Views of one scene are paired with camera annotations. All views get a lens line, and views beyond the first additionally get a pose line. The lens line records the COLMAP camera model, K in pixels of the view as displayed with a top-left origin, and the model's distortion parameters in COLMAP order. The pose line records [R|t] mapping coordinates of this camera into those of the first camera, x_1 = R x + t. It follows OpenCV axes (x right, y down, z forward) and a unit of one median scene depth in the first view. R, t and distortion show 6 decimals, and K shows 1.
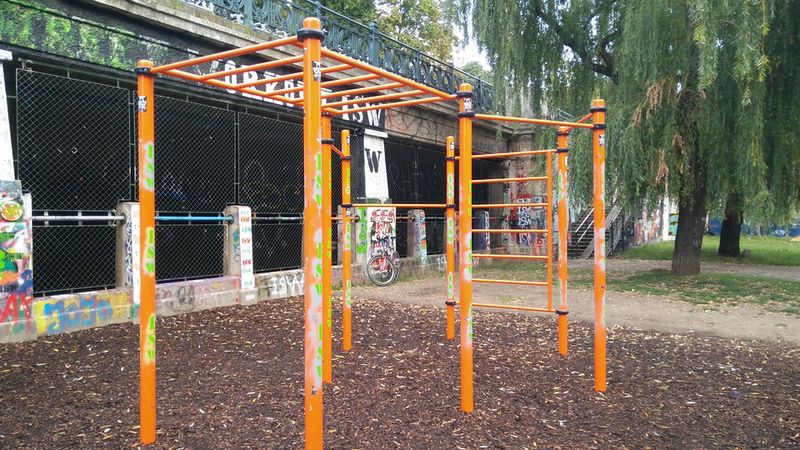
lens RADIAL K [[585.5, 0, 403.5], [0, 585.5, 246.4], [0, 0, 1]] dist [0.010086, -0.007611]
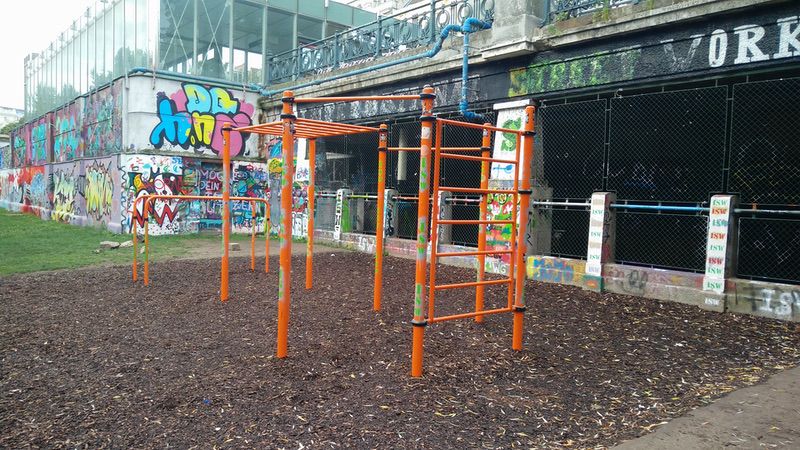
lens RADIAL K [[585.5, 0, 403.5], [0, 585.5, 246.4], [0, 0, 1]] dist [0.010086, -0.007611]
pose [[-0.294945, 0.066683, -0.953184, 0.813554], [-0.083187, 0.991982, 0.095138, -0.044585], [0.951886, 0.107353, -0.287034, 0.963503]]
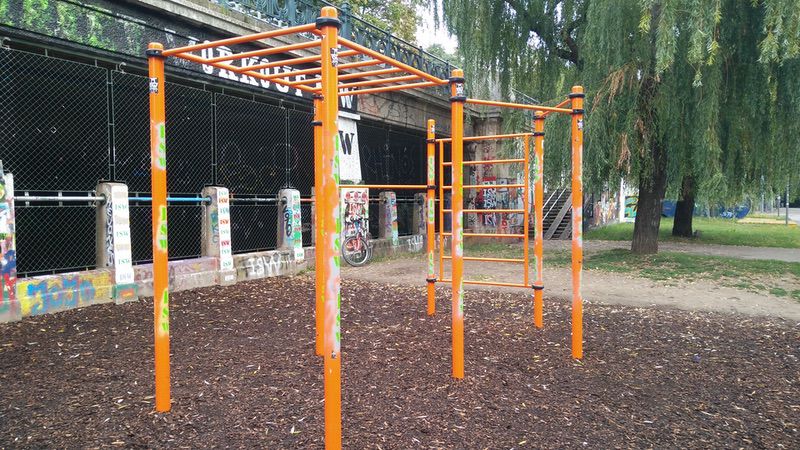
lens RADIAL K [[585.5, 0, 403.5], [0, 585.5, 246.4], [0, 0, 1]] dist [0.010086, -0.007611]
pose [[0.997662, -0.005309, 0.068134, -0.036368], [0.003332, 0.999571, 0.029098, 0.005480], [-0.068260, -0.028803, 0.997252, -0.031426]]
